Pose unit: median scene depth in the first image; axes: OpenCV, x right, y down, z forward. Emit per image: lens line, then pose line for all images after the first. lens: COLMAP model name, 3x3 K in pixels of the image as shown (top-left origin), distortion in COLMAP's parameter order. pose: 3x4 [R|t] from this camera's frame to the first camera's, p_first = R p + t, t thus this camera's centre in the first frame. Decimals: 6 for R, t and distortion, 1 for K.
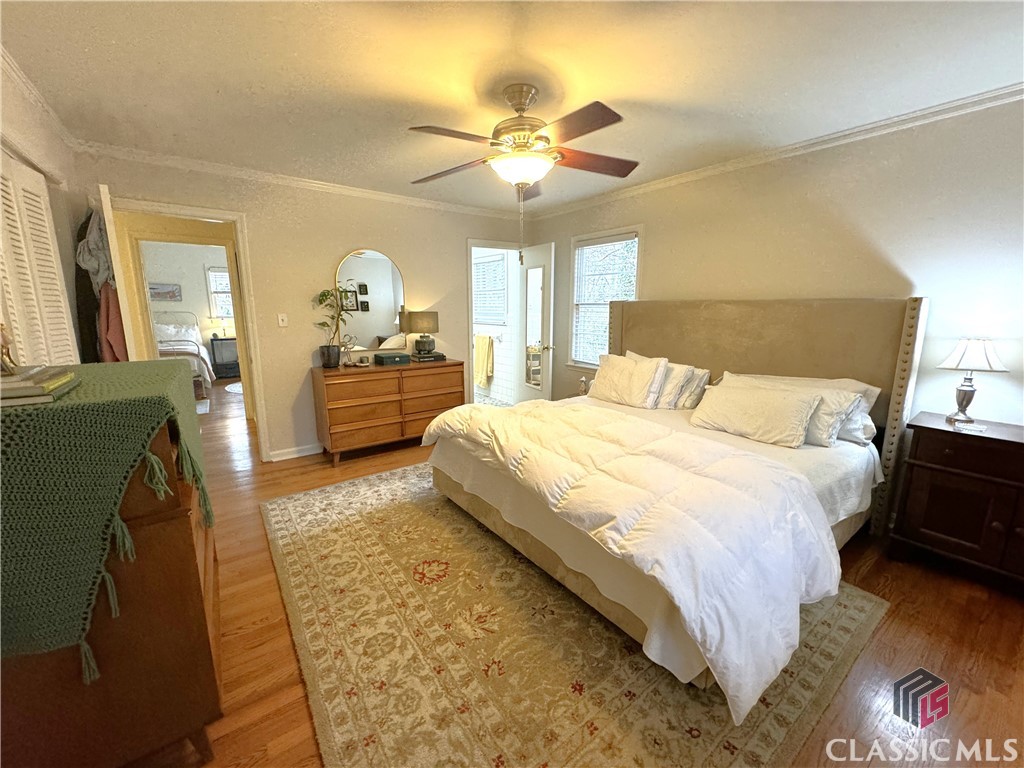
lens RADIAL K [[408.9, 0, 512.6], [0, 408.9, 382.5], [0, 0, 1]] dist [-0.000186, 0.000168]
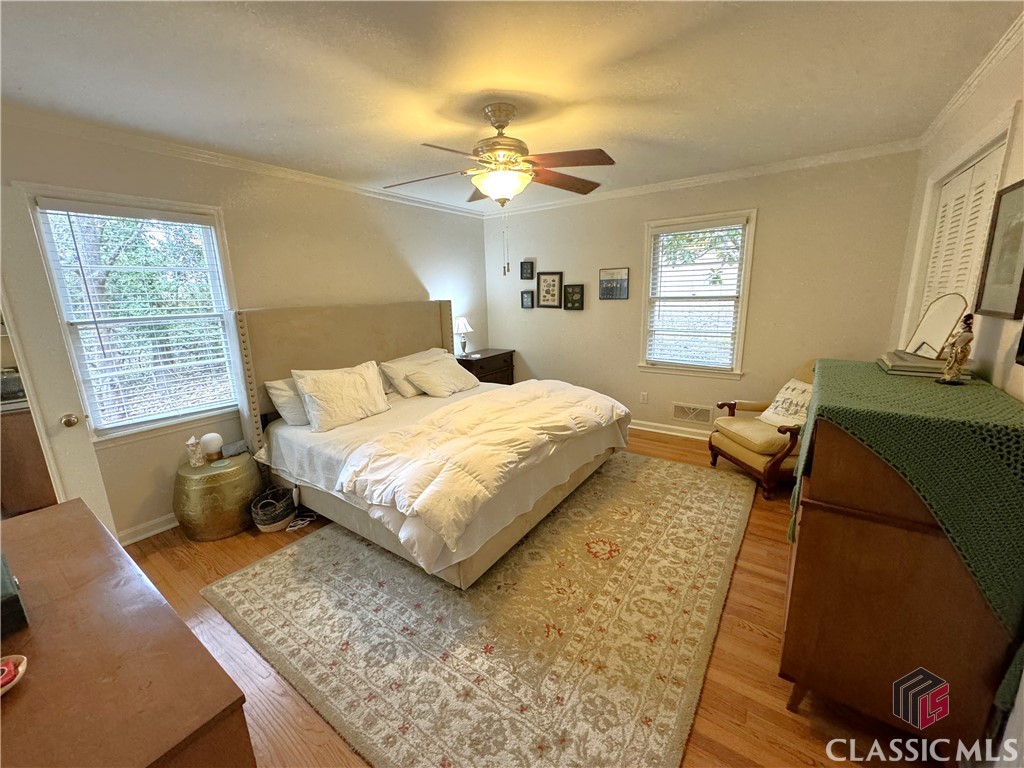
lens RADIAL K [[408.9, 0, 512.6], [0, 408.9, 382.5], [0, 0, 1]] dist [-0.000186, 0.000168]
pose [[-0.315791, -0.196071, 0.928349, -1.139216], [0.208296, 0.940223, 0.269434, -0.343869], [-0.925683, 0.278456, -0.256073, 1.473580]]
